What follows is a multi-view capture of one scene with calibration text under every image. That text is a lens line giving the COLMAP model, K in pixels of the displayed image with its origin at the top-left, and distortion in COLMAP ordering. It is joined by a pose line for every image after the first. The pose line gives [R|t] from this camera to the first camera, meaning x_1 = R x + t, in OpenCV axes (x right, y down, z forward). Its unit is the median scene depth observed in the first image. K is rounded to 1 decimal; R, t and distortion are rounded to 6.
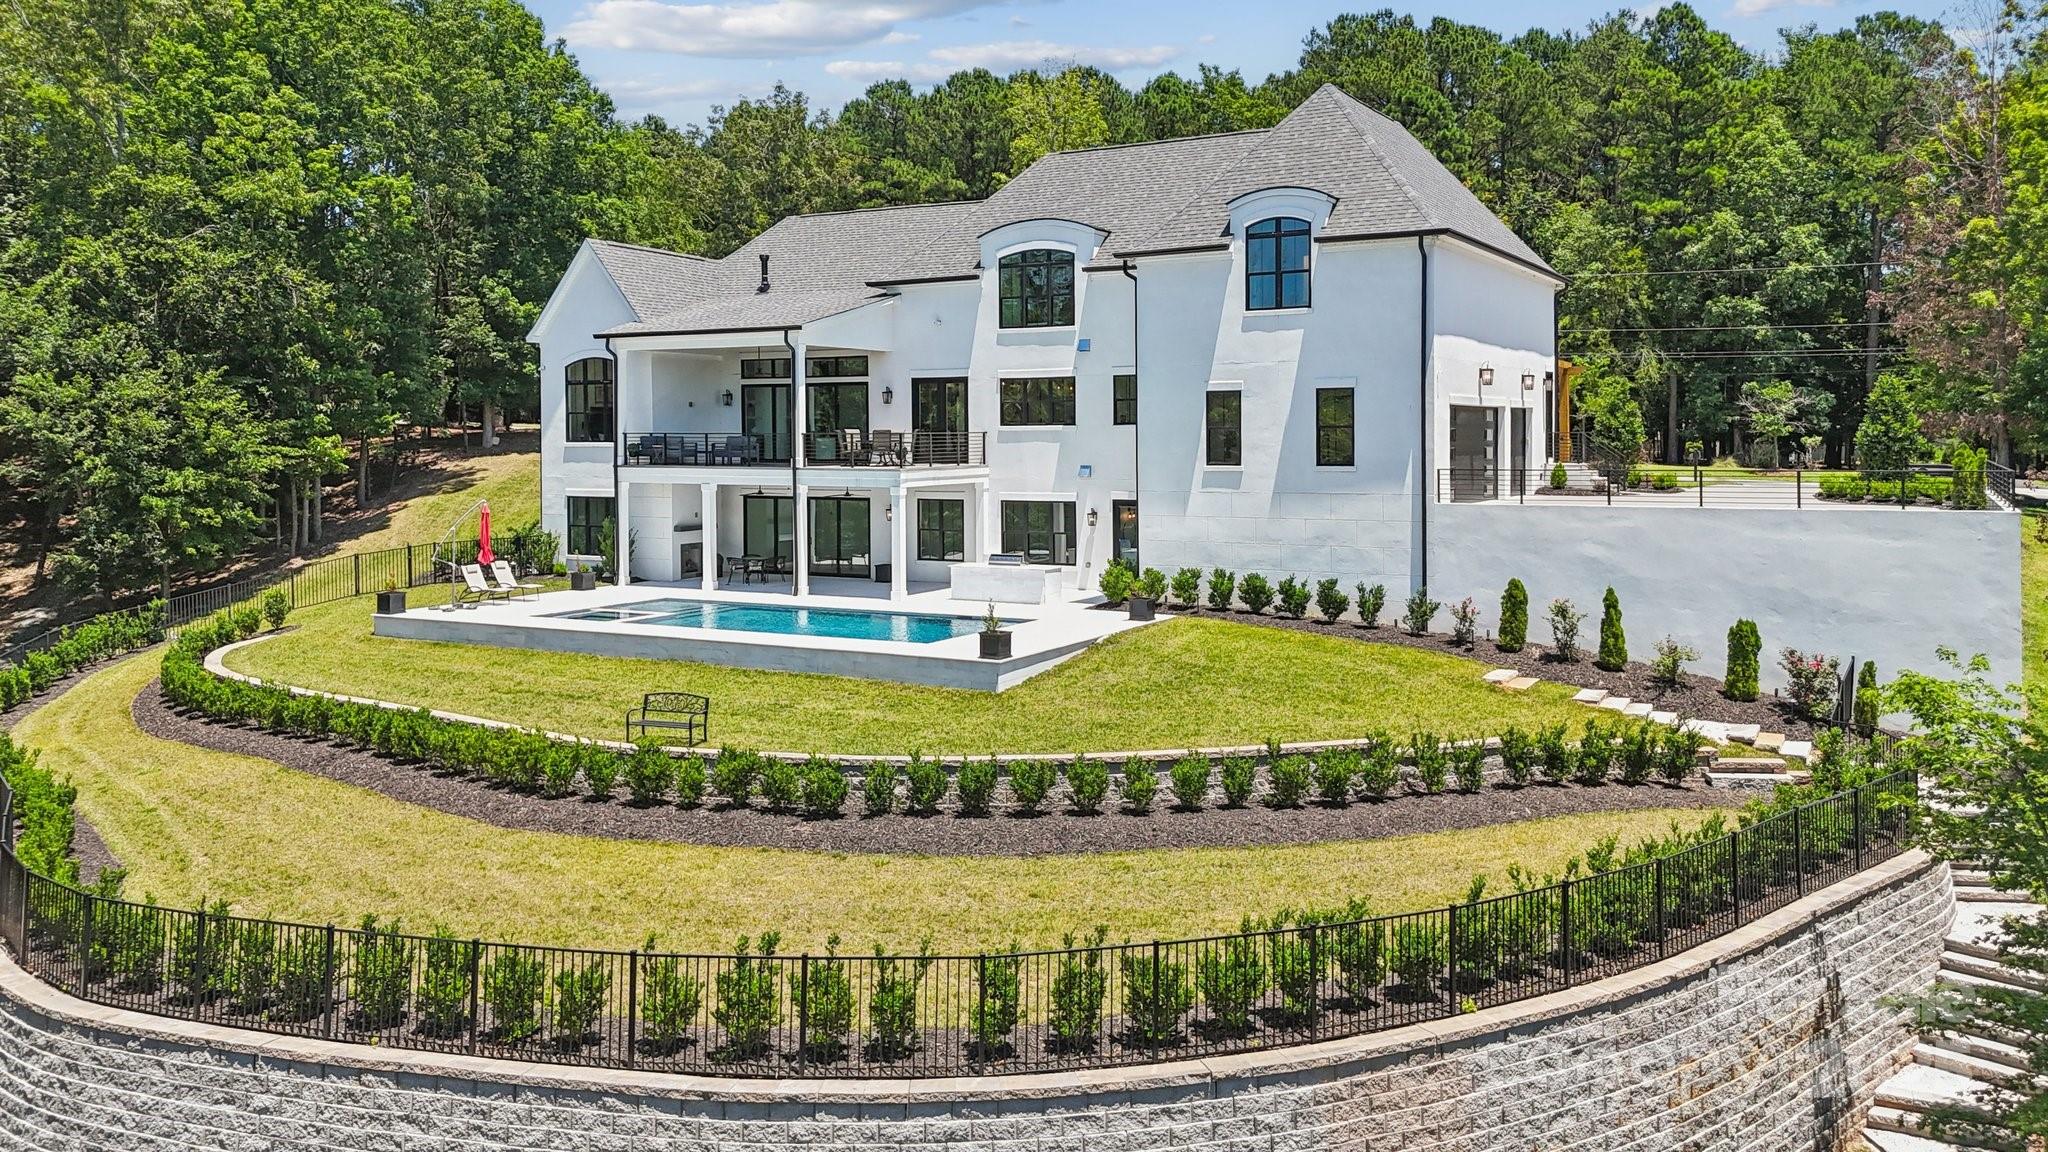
lens RADIAL K [[1475.0, 0, 1018.2], [0, 1475.0, 496.3], [0, 0, 1]] dist [0.036082, -0.019436]
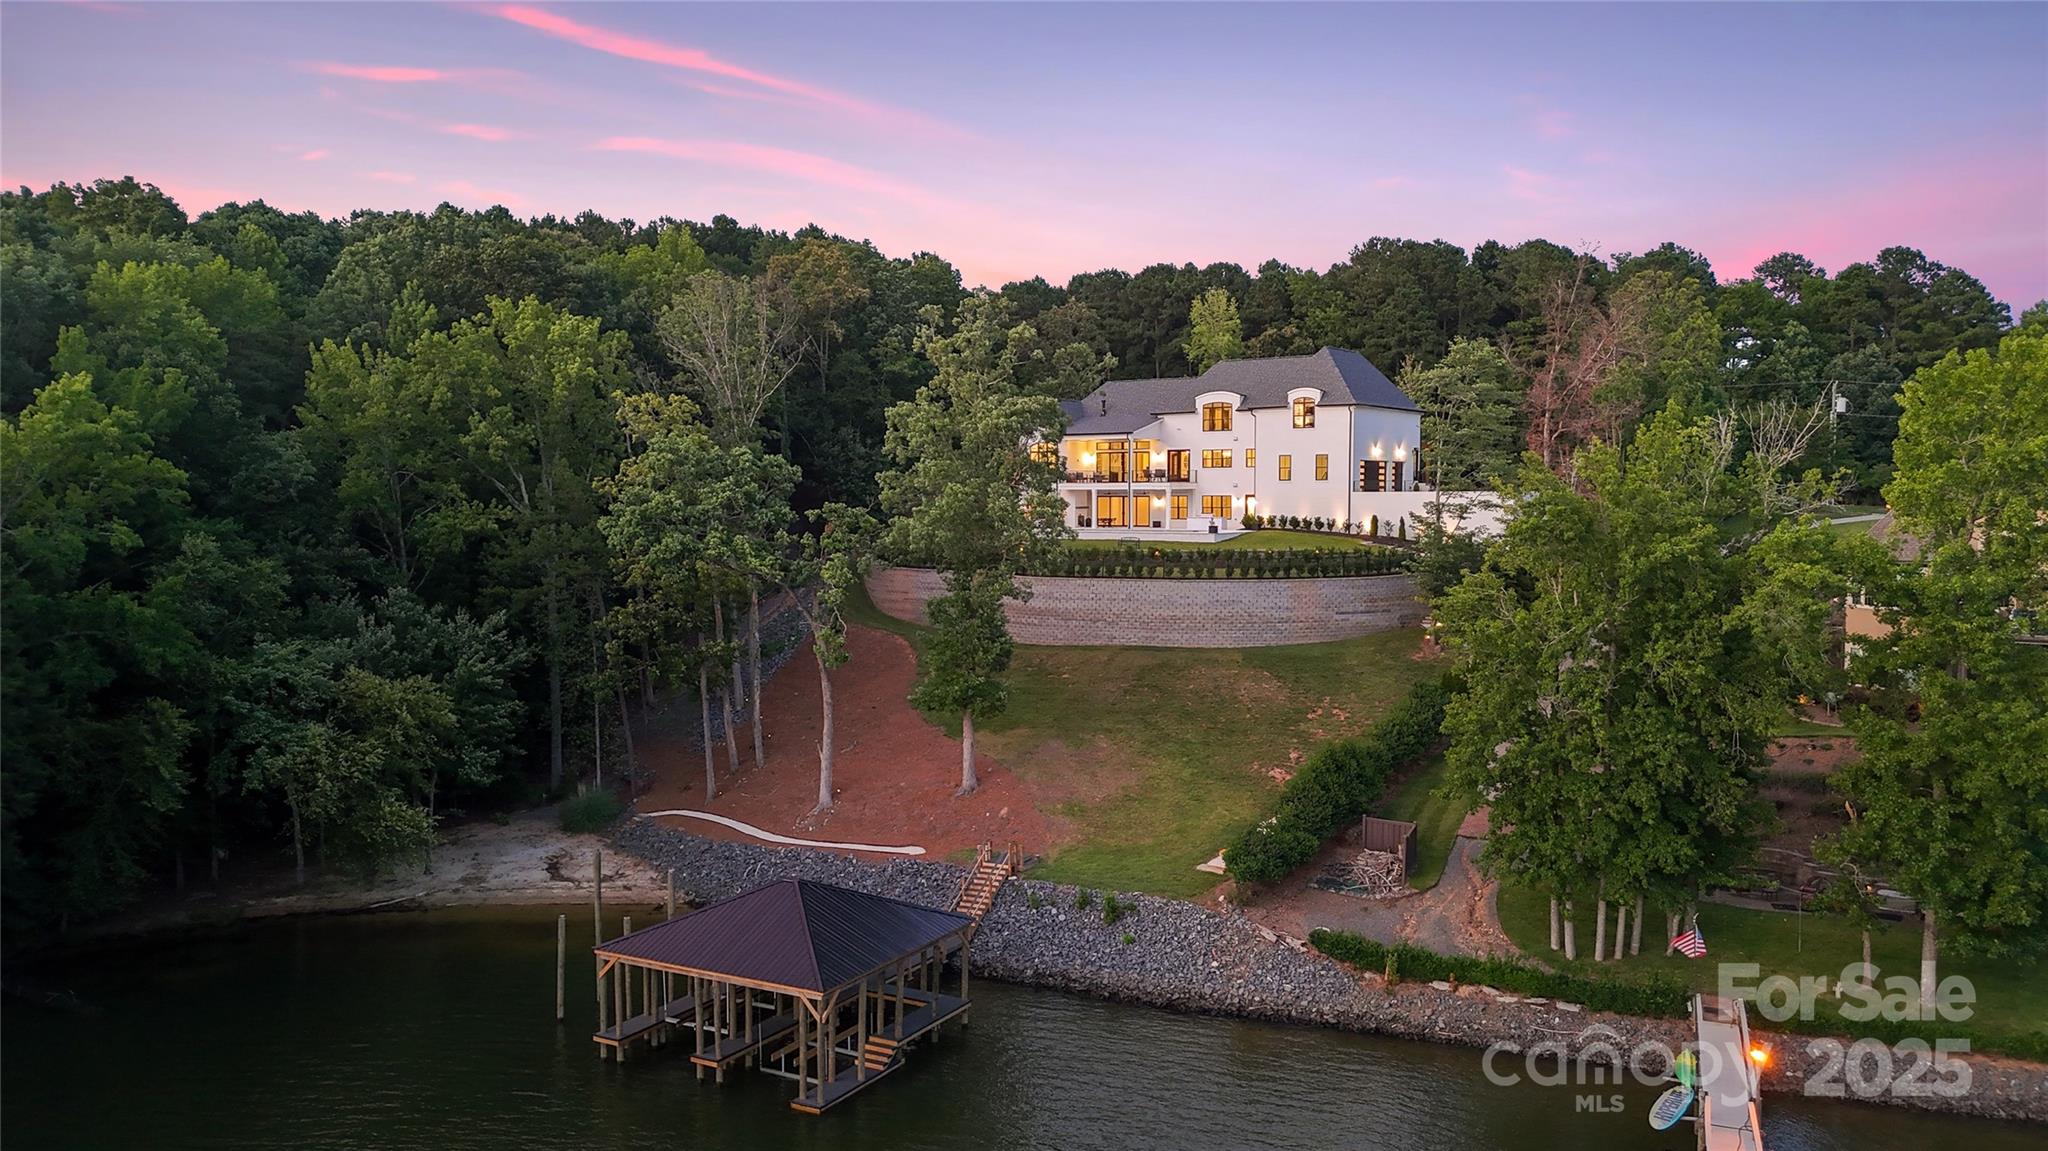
lens RADIAL K [[1359.3, 0, 1036.3], [0, 1359.3, 583.3], [0, 0, 1]] dist [0.054585, 0.000965]
pose [[0.997390, 0.009268, -0.071603, -0.143954], [-0.007307, 0.999593, 0.027593, 0.101642], [0.071829, -0.026997, 0.997052, -1.589131]]
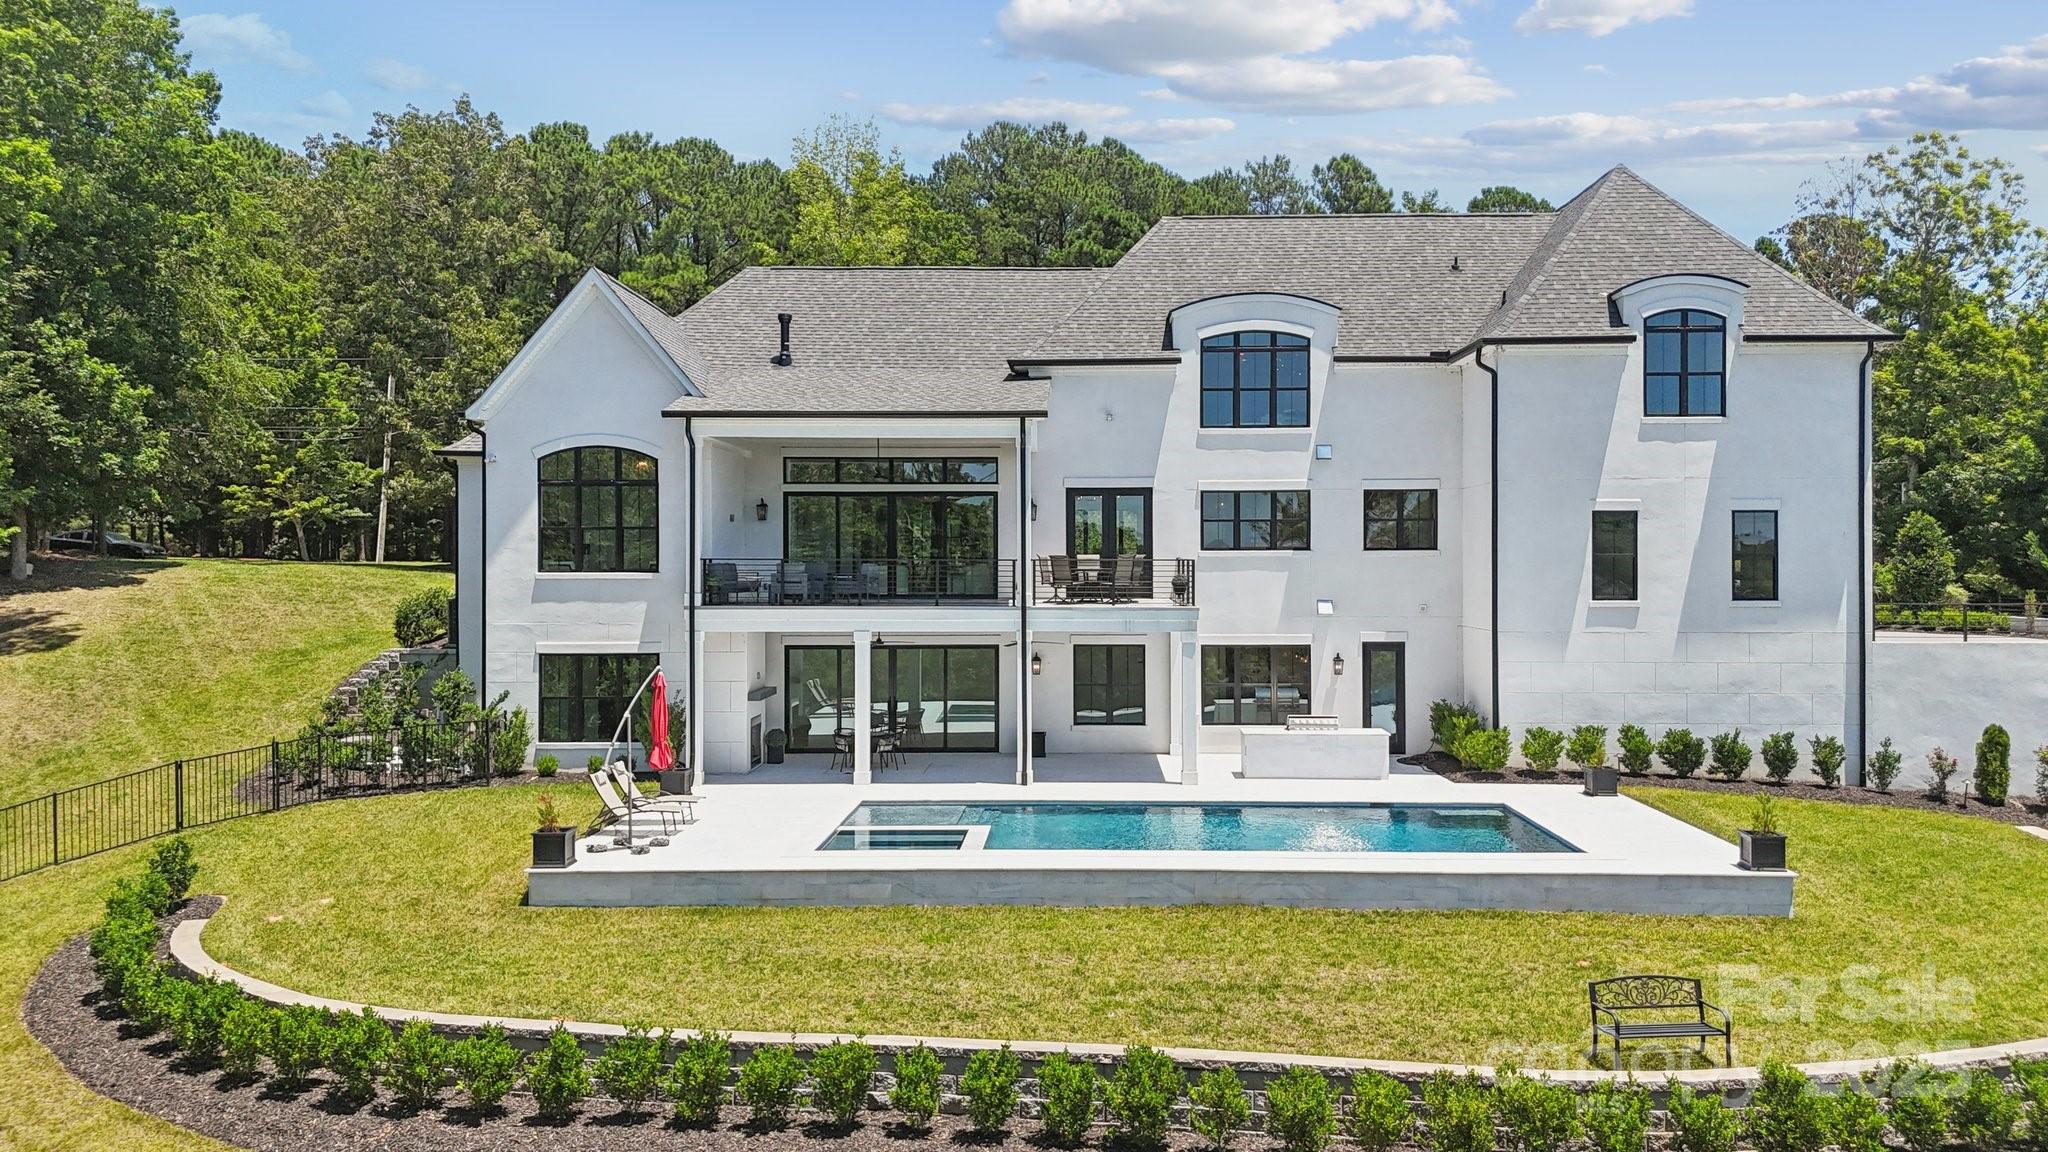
lens RADIAL K [[1475.0, 0, 1056.0], [0, 1475.0, 565.0], [0, 0, 1]] dist [0.036082, -0.019436]
pose [[0.885307, 0.000346, 0.465007, -0.481672], [0.017081, 0.999301, -0.033263, -0.016489], [-0.464693, 0.037391, 0.884682, 0.365953]]
